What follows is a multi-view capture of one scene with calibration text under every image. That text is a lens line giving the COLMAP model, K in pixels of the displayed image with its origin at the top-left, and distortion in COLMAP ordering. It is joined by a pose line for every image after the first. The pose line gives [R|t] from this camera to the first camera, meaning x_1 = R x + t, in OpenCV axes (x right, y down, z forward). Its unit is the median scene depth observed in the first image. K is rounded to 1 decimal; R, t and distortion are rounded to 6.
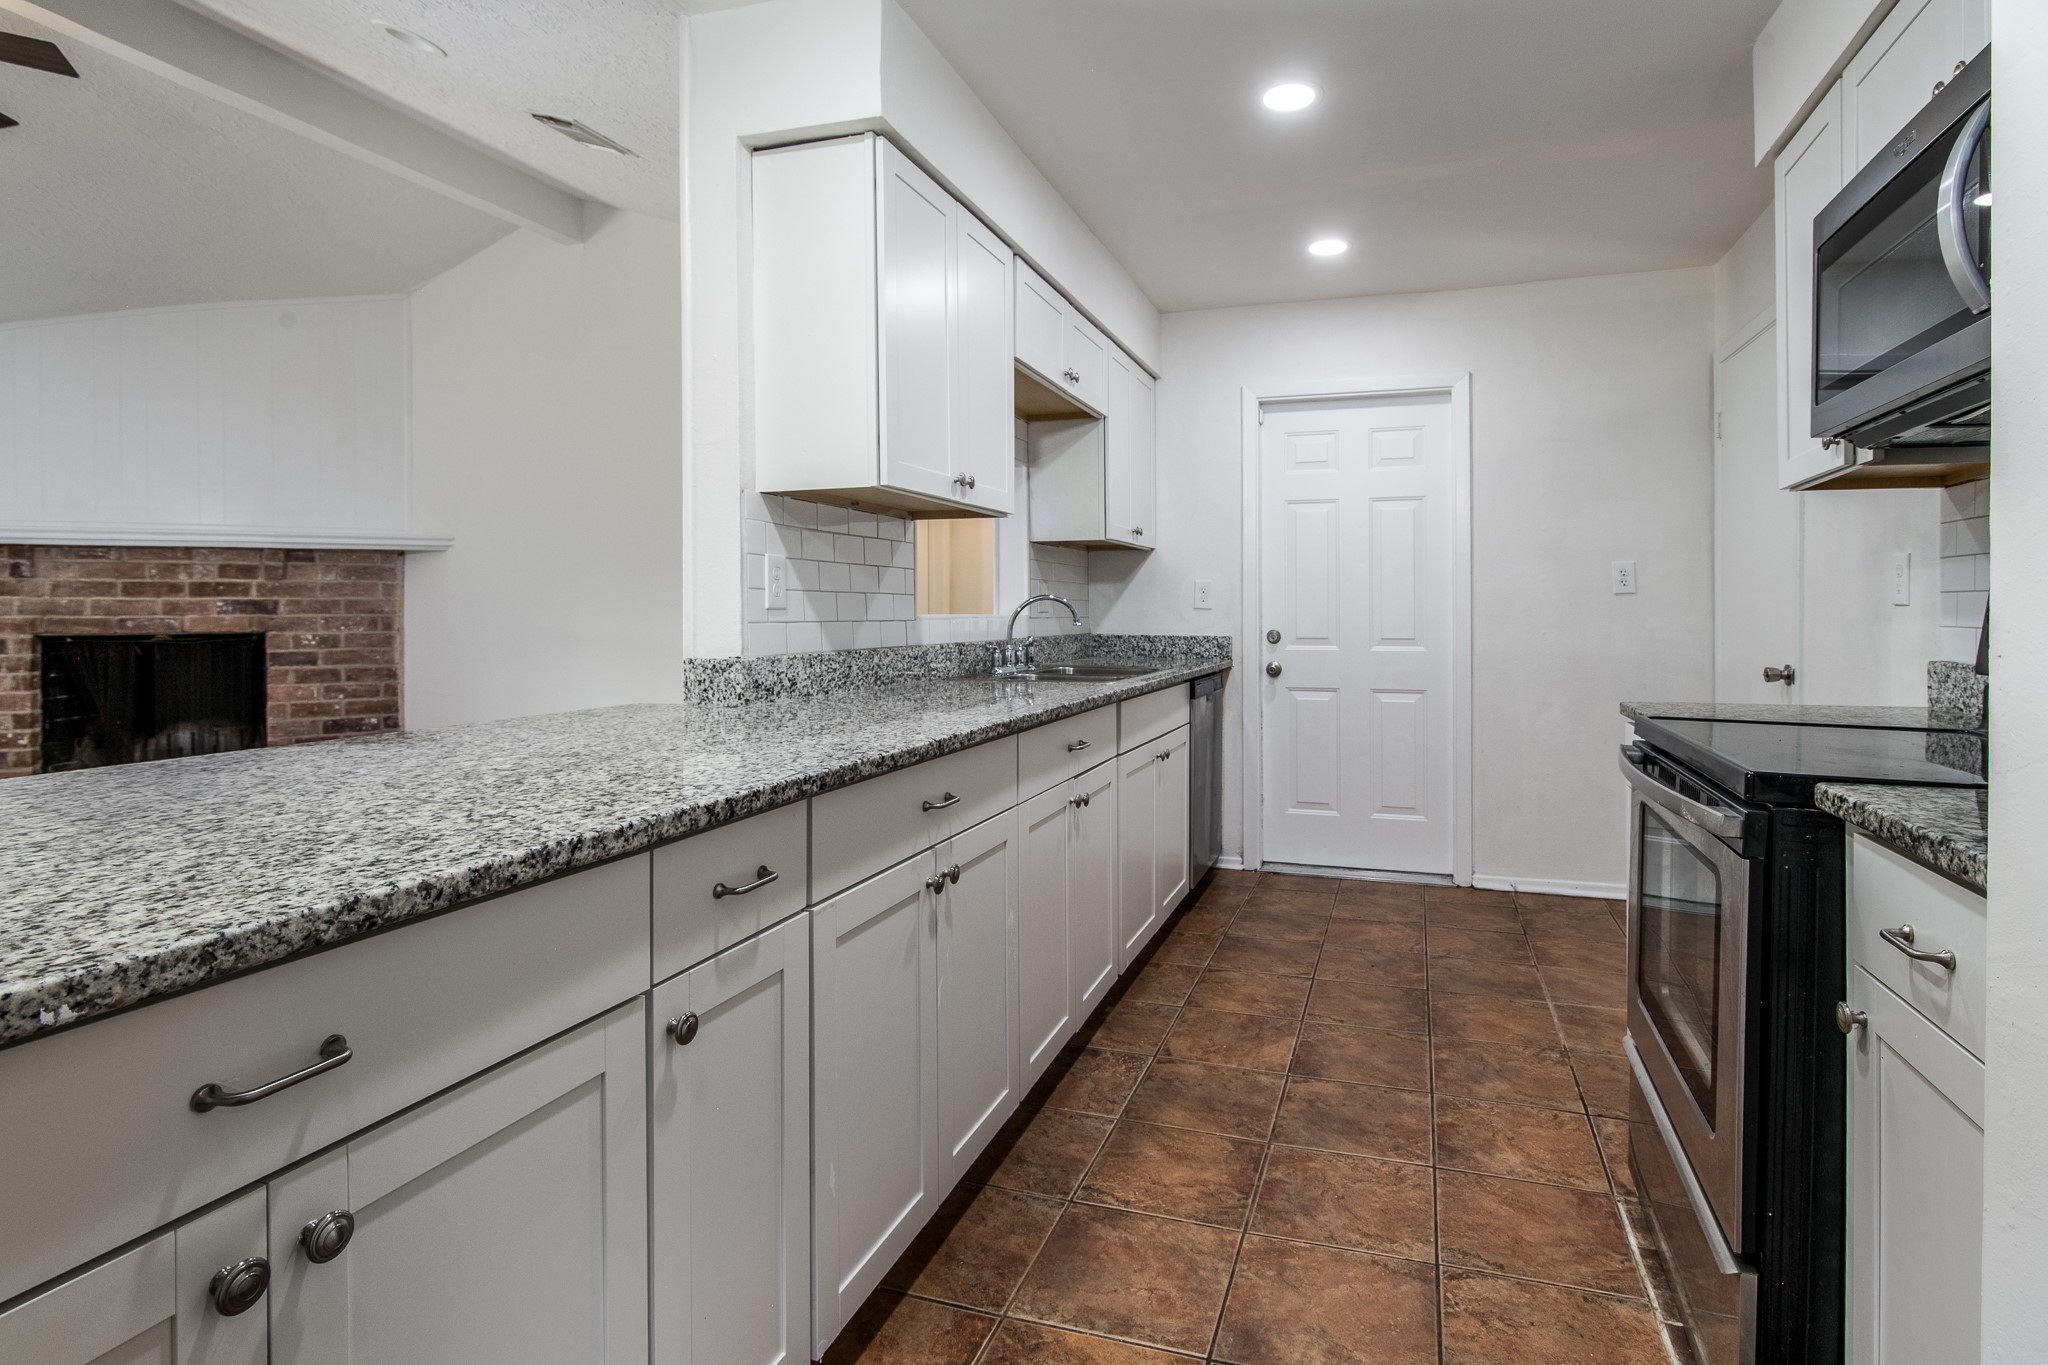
lens RADIAL K [[1026.6, 0, 1107.2], [0, 1026.6, 617.0], [0, 0, 1]] dist [-0.007196, -0.000461]
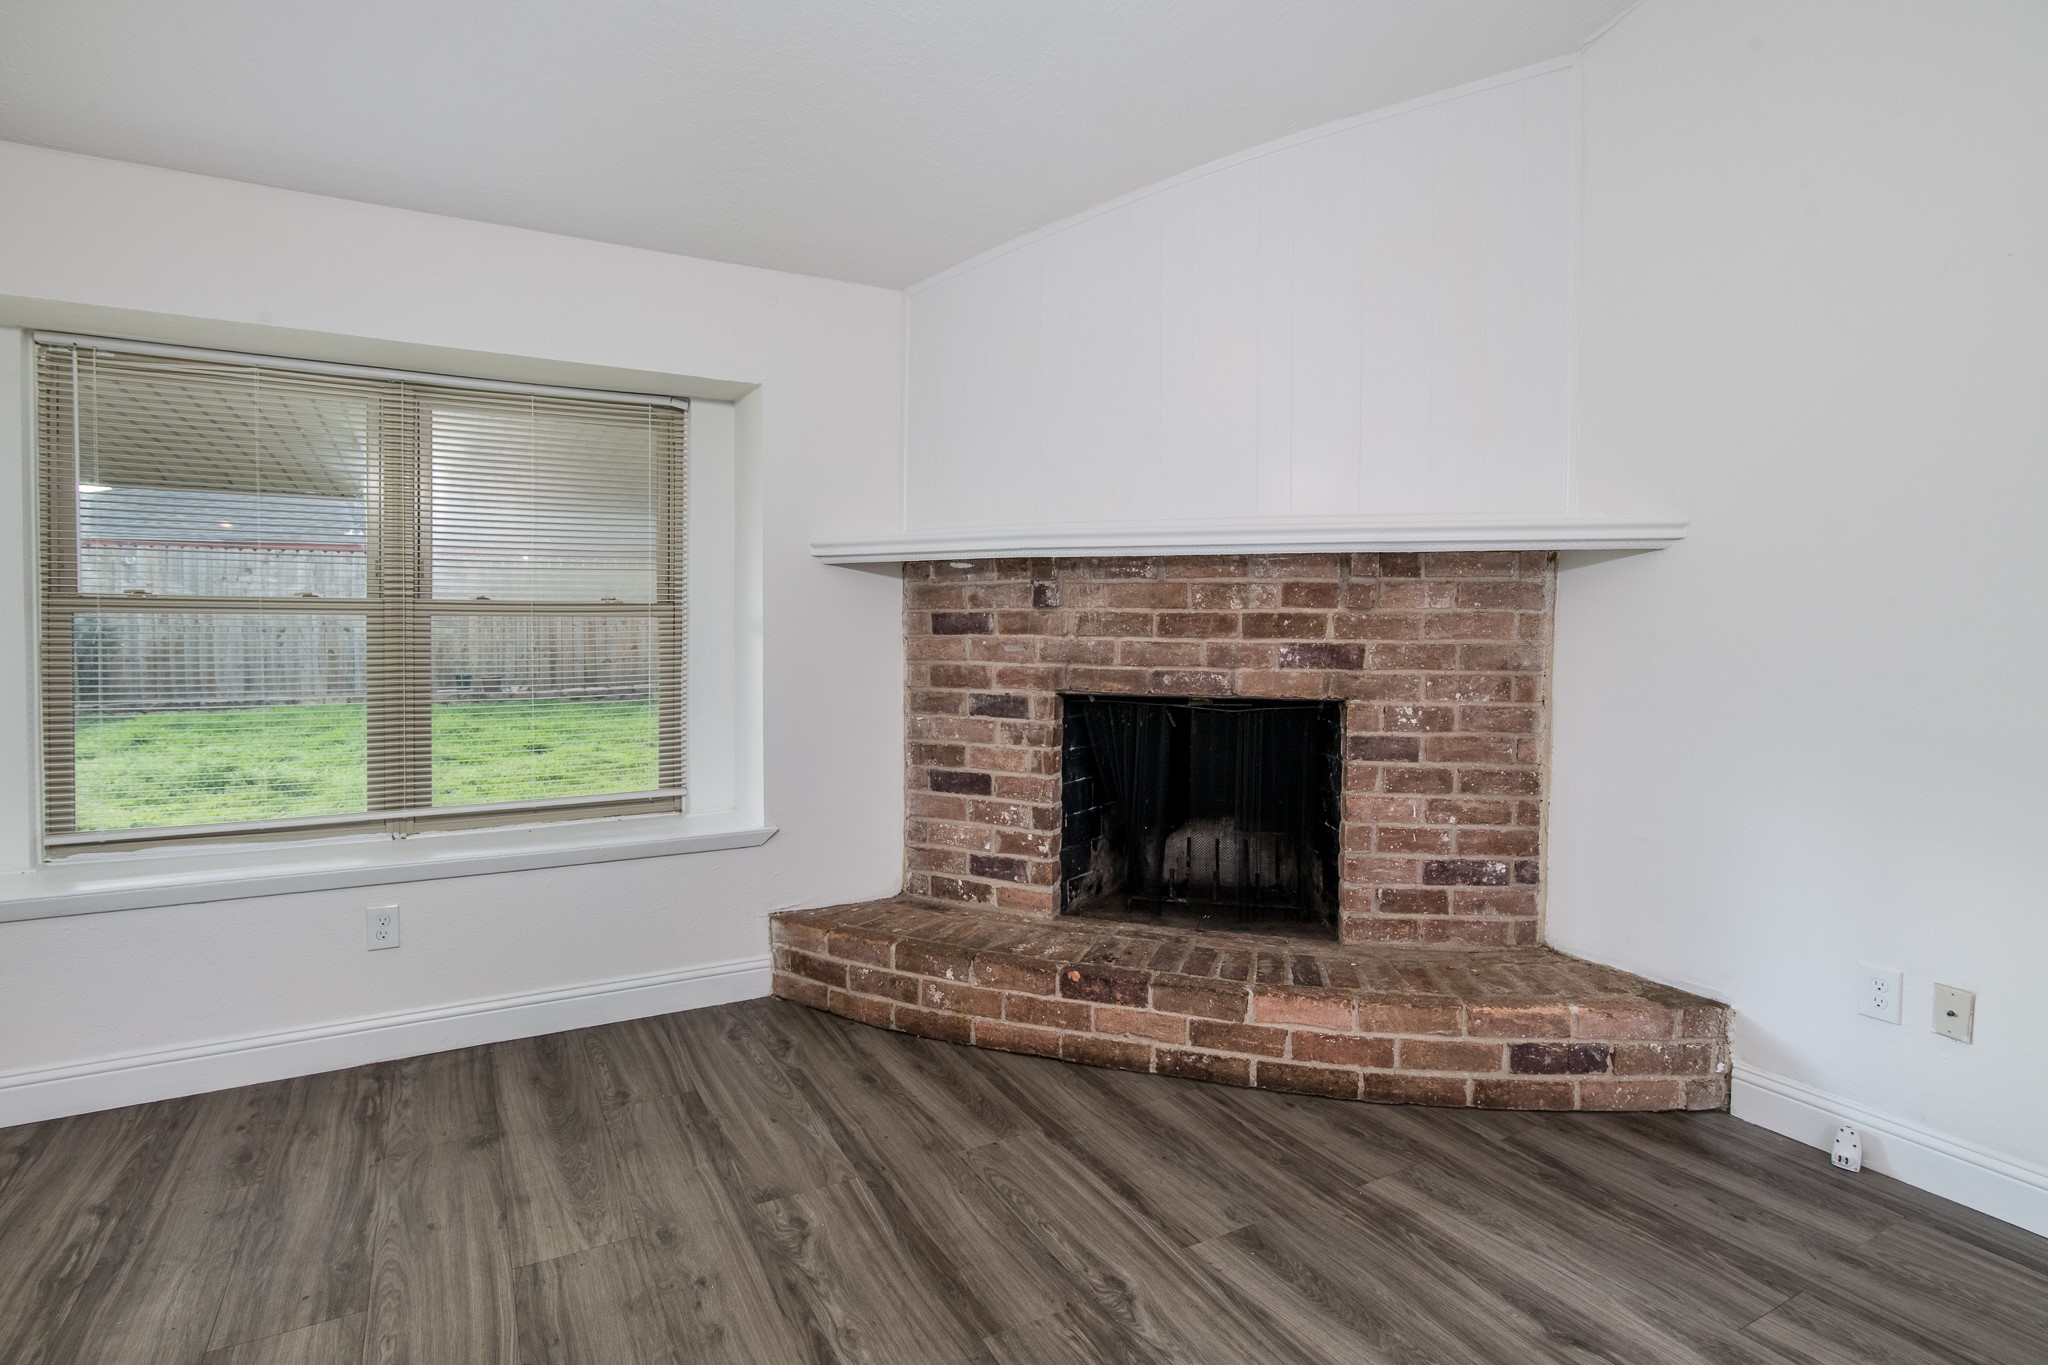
lens RADIAL K [[1026.6, 0, 1019.1], [0, 1026.6, 643.3], [0, 0, 1]] dist [-0.007196, -0.000461]
pose [[0.711963, 0.025236, -0.701763, -0.551290], [-0.013944, 0.999665, 0.021802, -0.027147], [0.702079, -0.005737, 0.712076, 0.460558]]
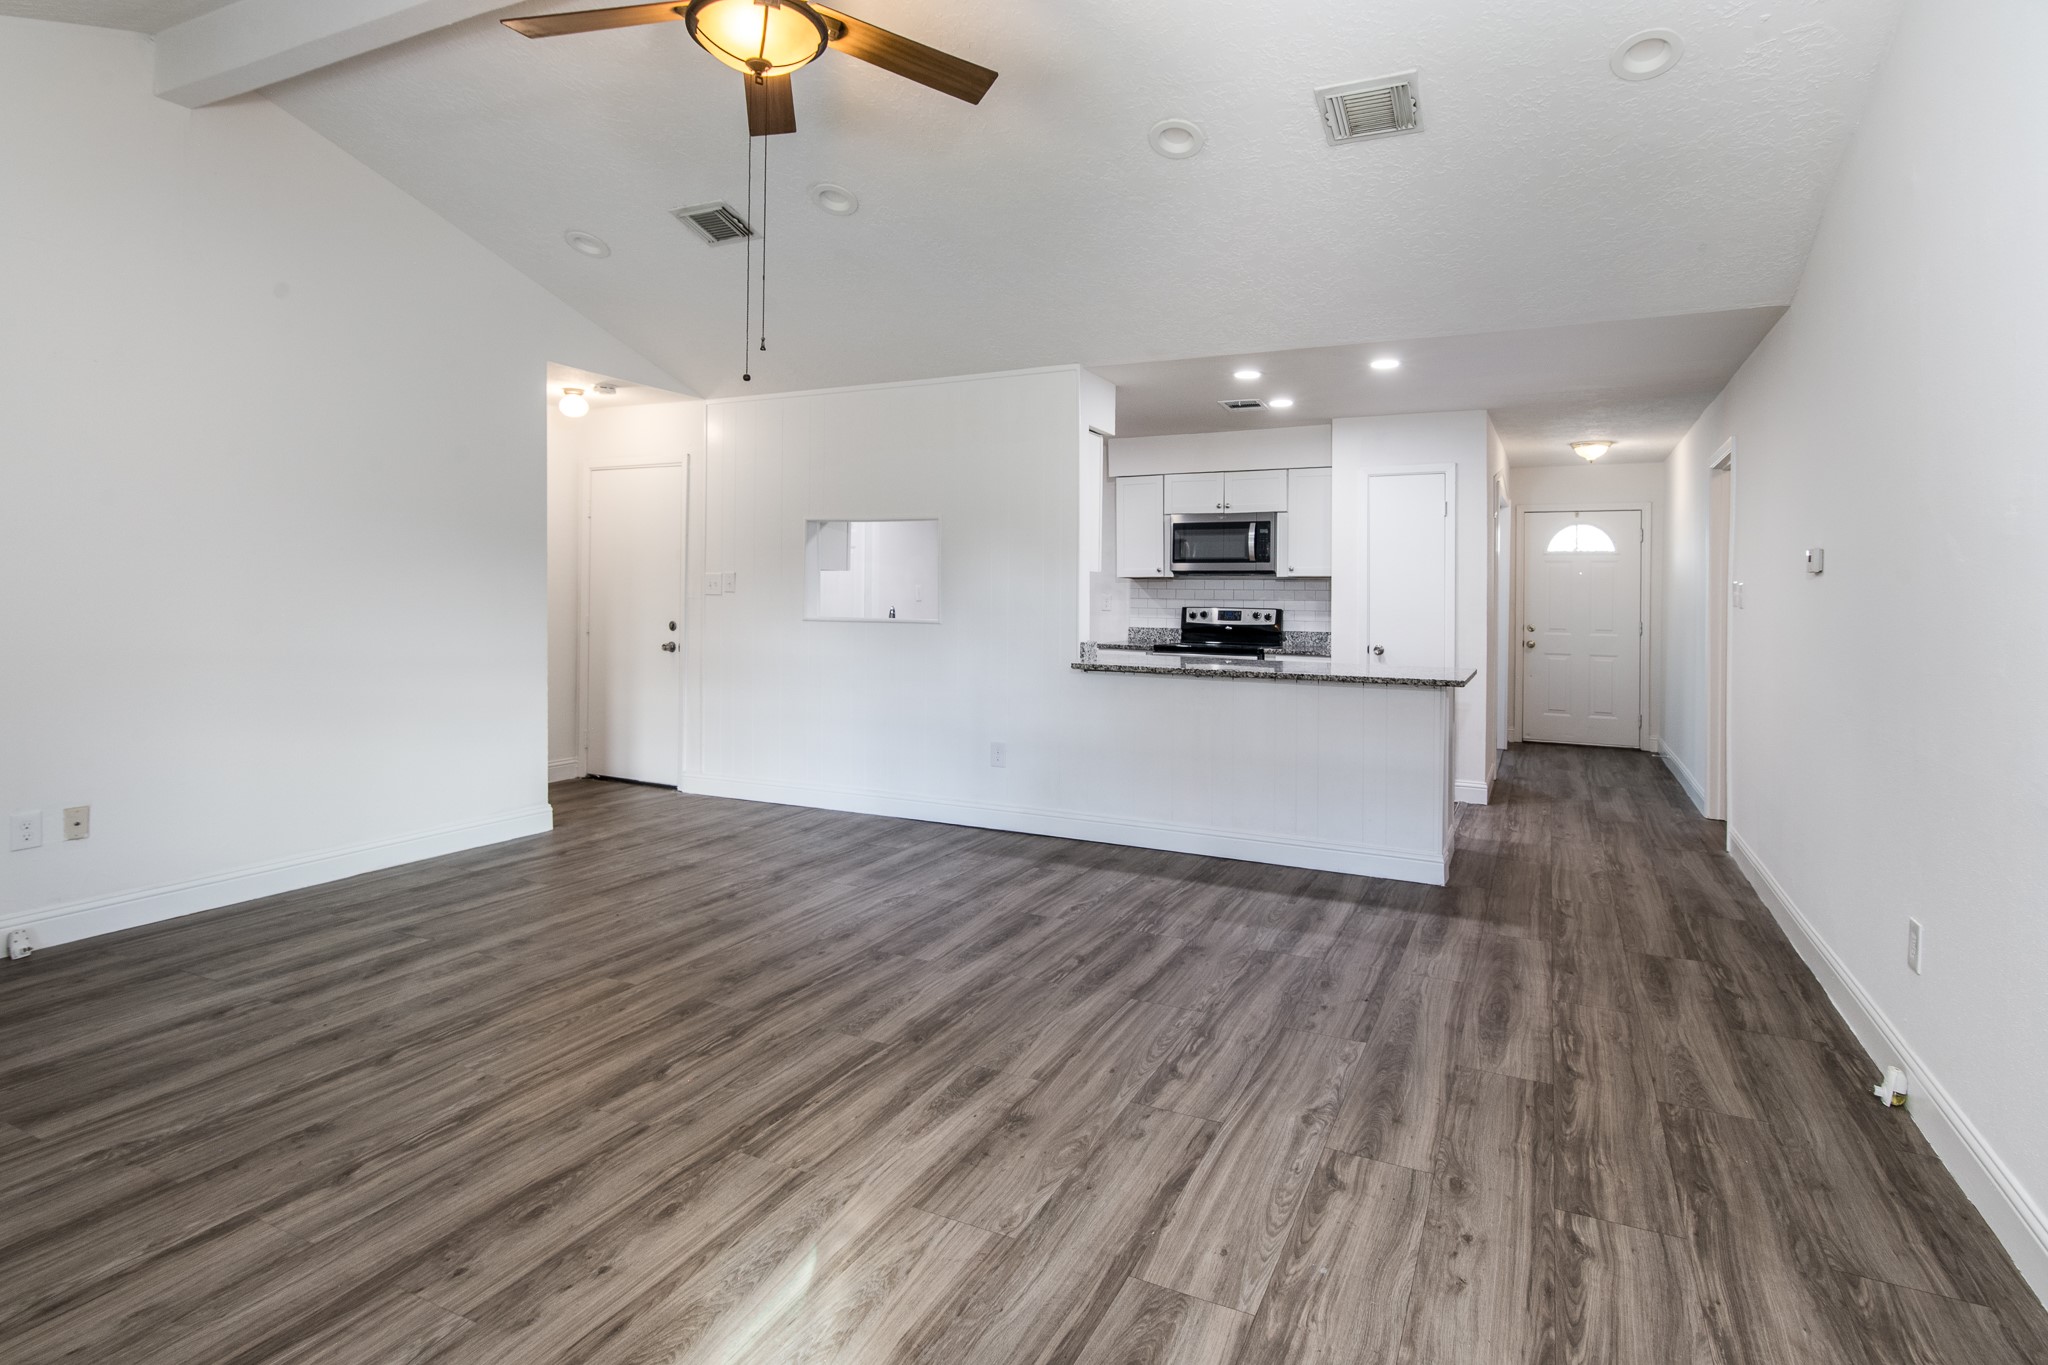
lens RADIAL K [[1026.6, 0, 1074.0], [0, 1026.6, 687.1], [0, 0, 1]] dist [-0.007196, -0.000461]
pose [[0.141934, -0.089517, 0.985820, -1.119028], [-0.004398, 0.995836, 0.091060, -0.025810], [-0.989866, -0.017260, 0.140949, 0.284147]]
